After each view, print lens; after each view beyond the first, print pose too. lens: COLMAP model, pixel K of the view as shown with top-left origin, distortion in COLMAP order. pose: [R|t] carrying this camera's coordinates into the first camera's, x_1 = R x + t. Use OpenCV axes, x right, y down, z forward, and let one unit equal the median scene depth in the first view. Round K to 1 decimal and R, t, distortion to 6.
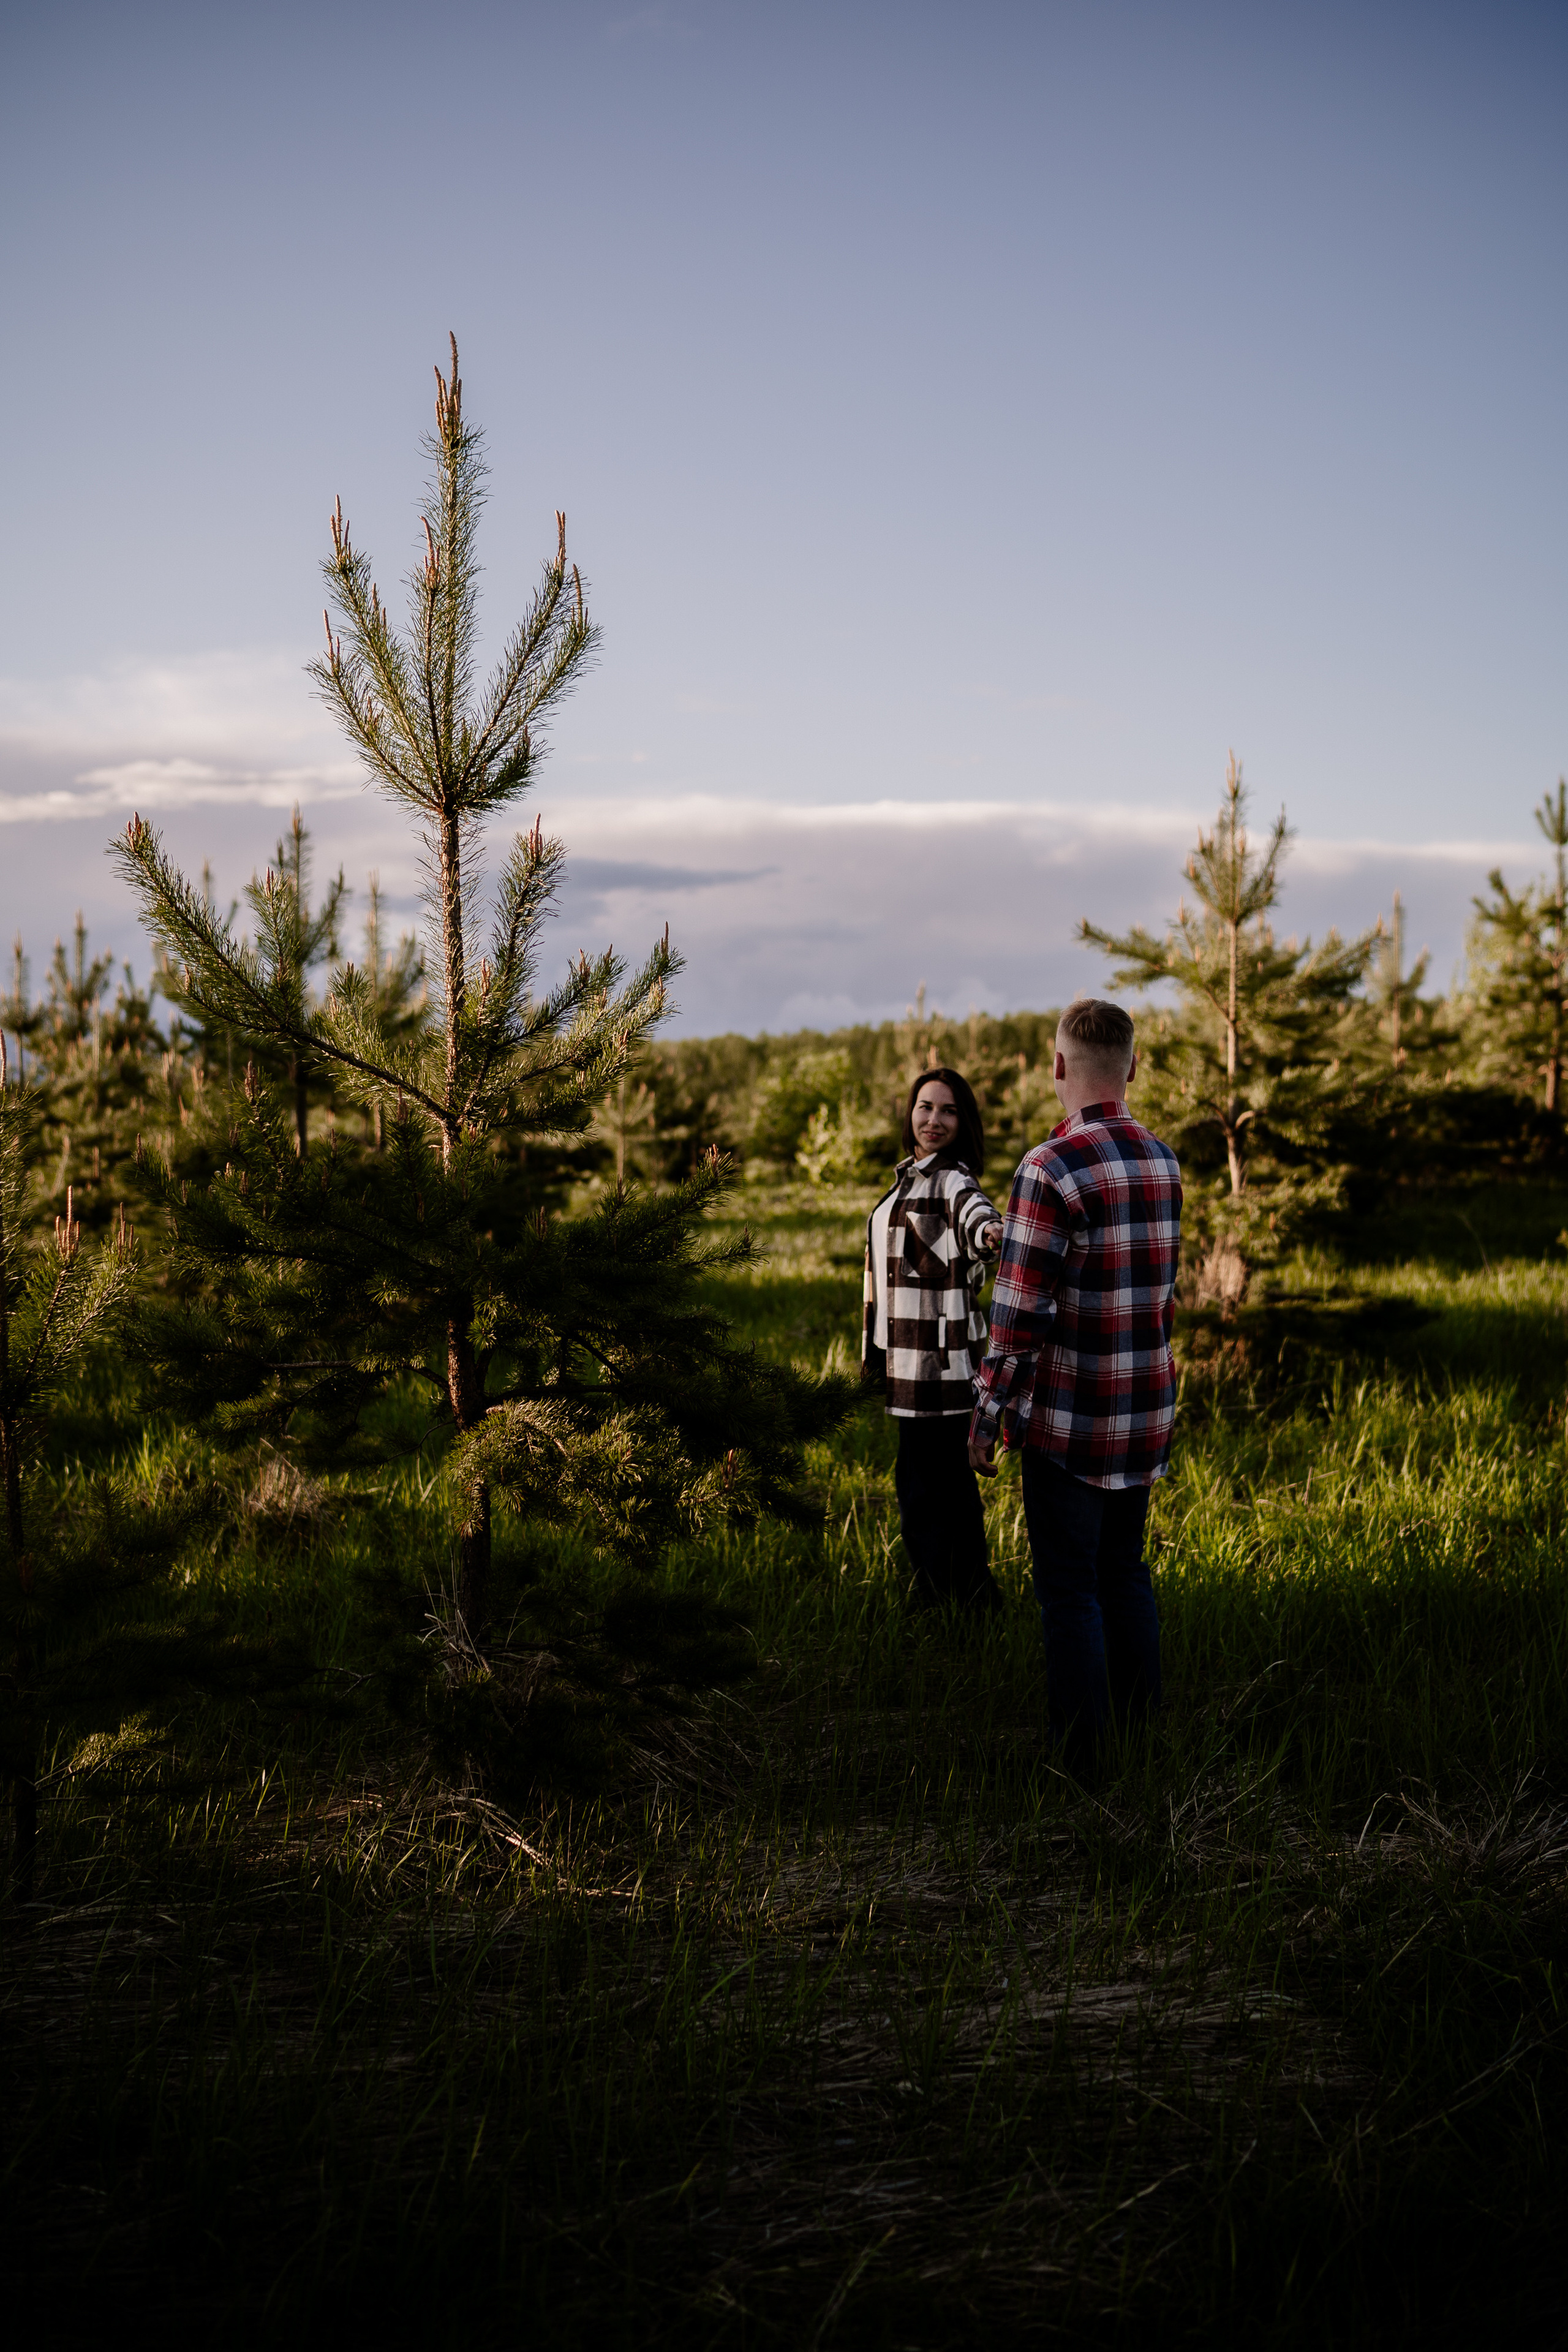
lens RADIAL K [[2482.4, 0, 784.0], [0, 2482.4, 1176.0], [0, 0, 1]] dist [-0.126636, 0.061235]
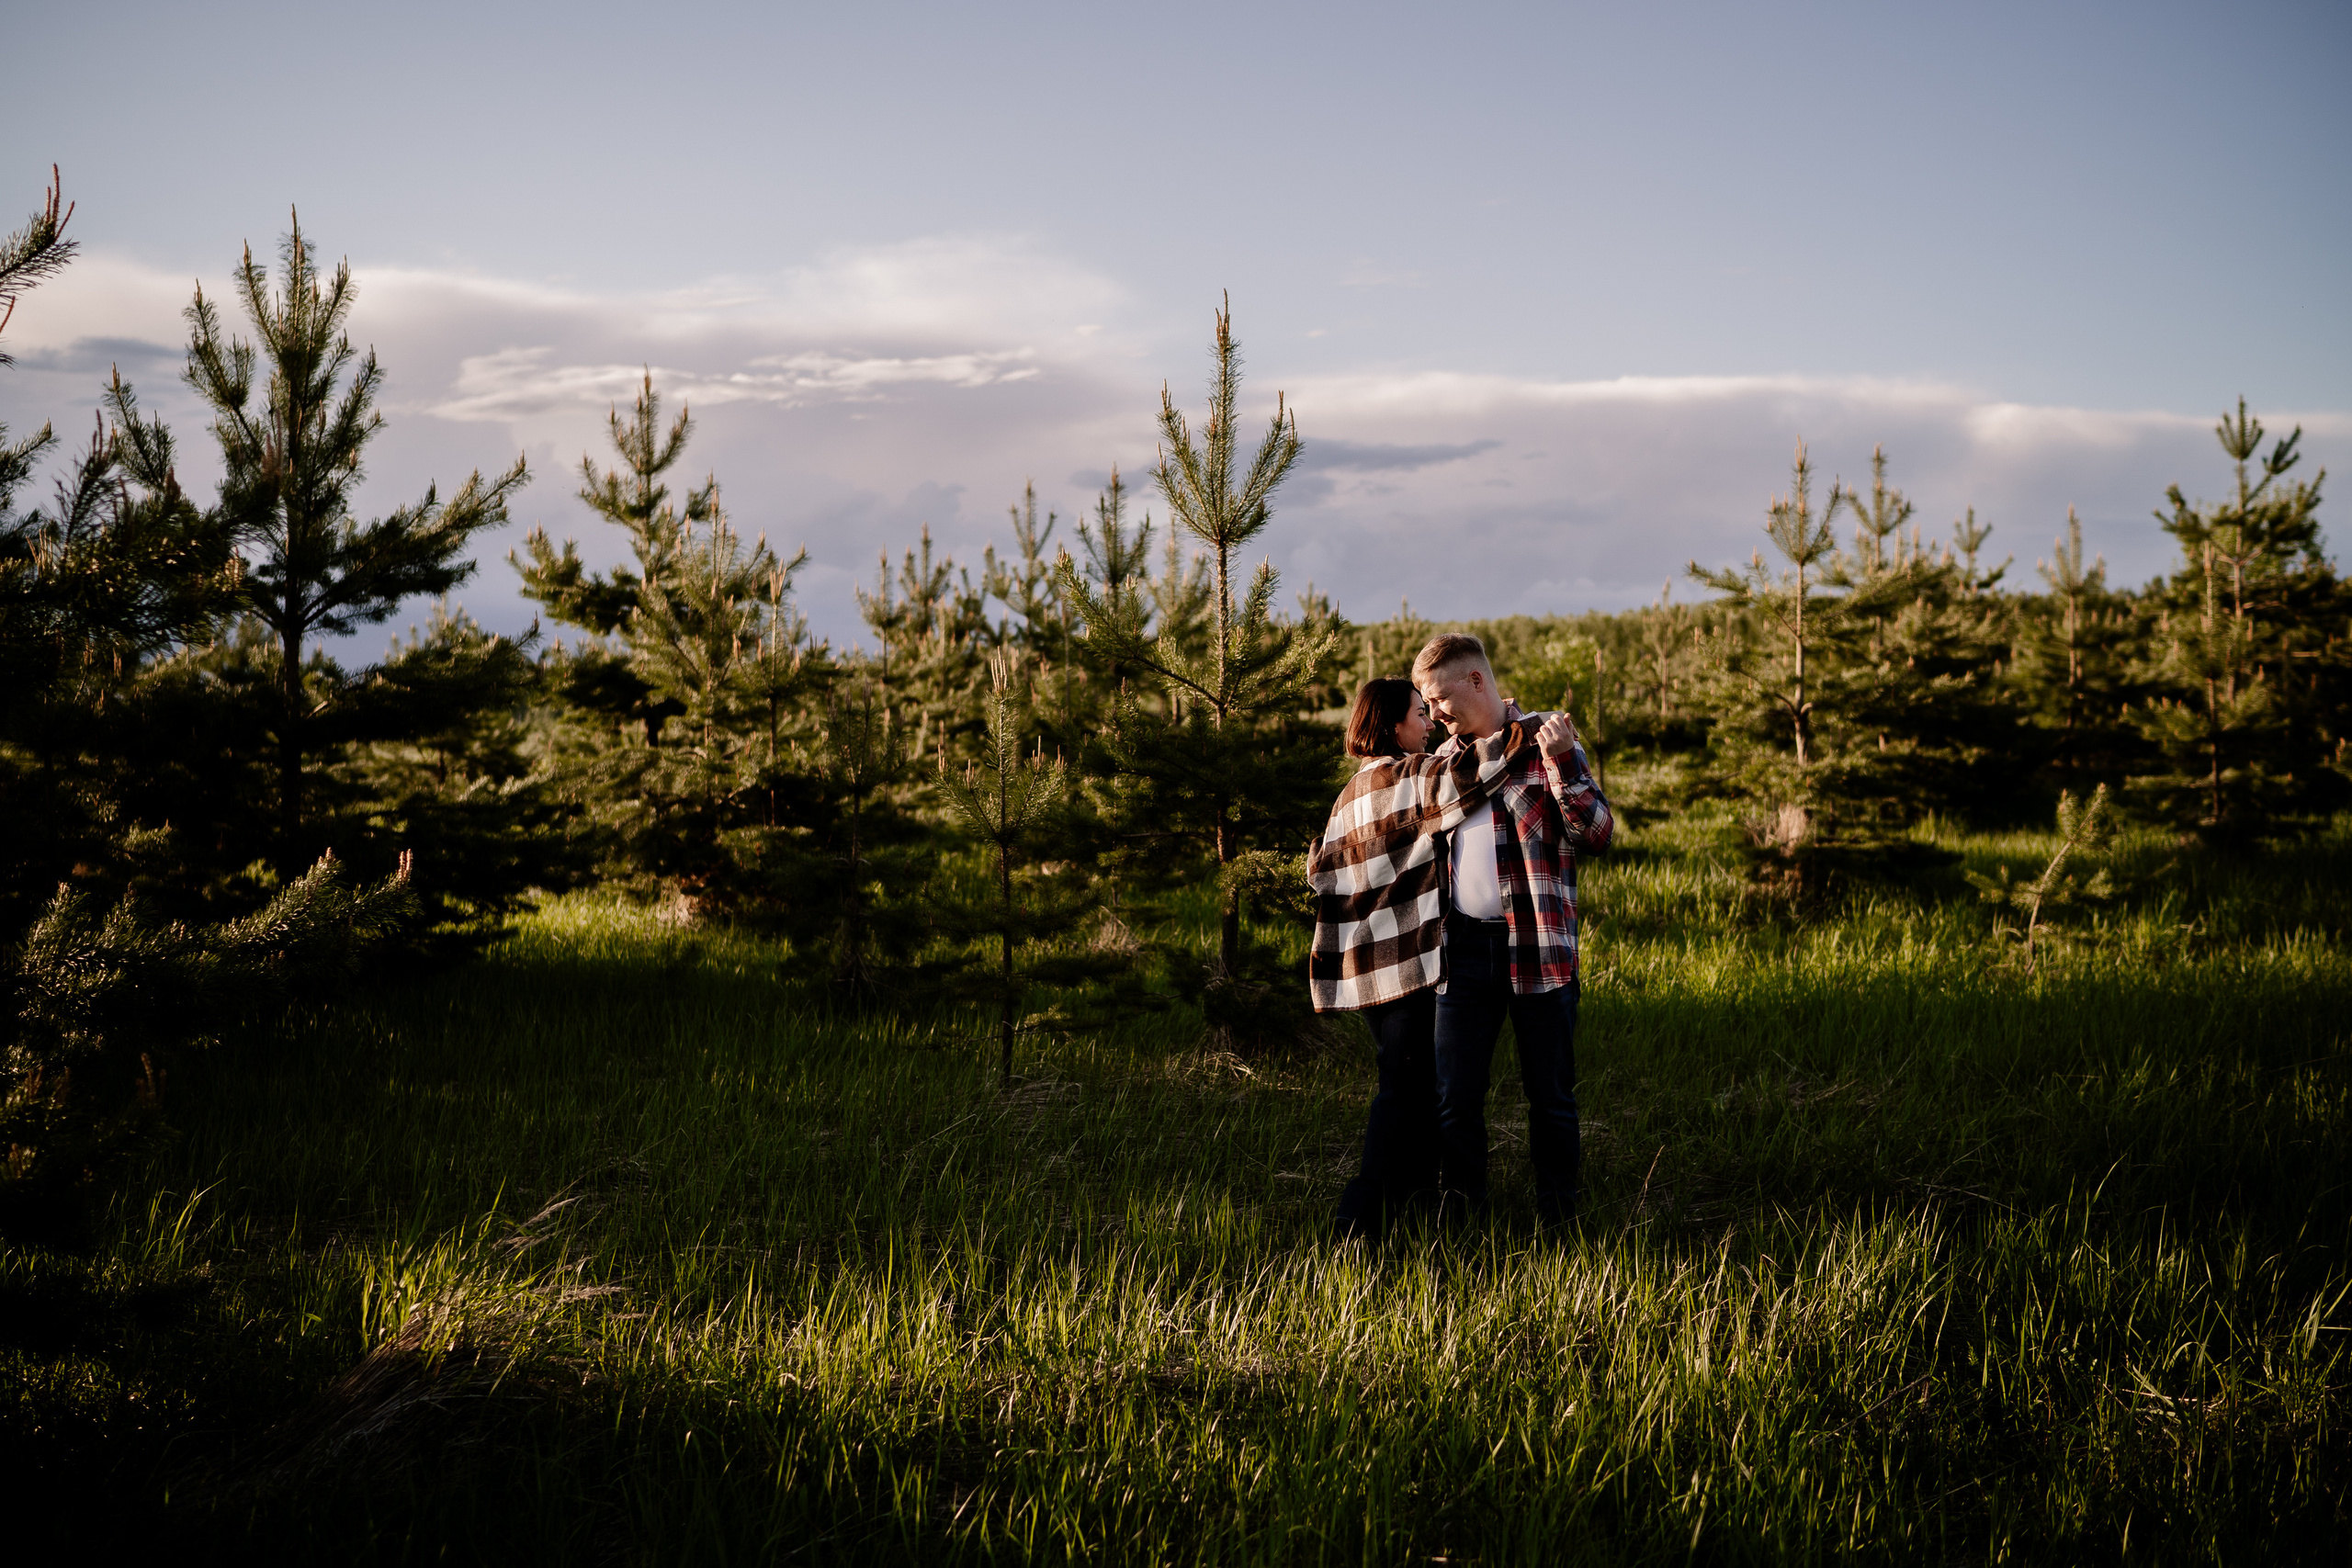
lens RADIAL K [[2482.2, 0, 1176.0], [0, 2482.2, 784.0], [0, 0, 1]] dist [-0.126636, 0.061235]
pose [[0.987418, 0.014677, -0.157452, 0.058407], [-0.012948, 0.999844, 0.012004, 0.006547], [0.157603, -0.009814, 0.987454, -0.392853]]
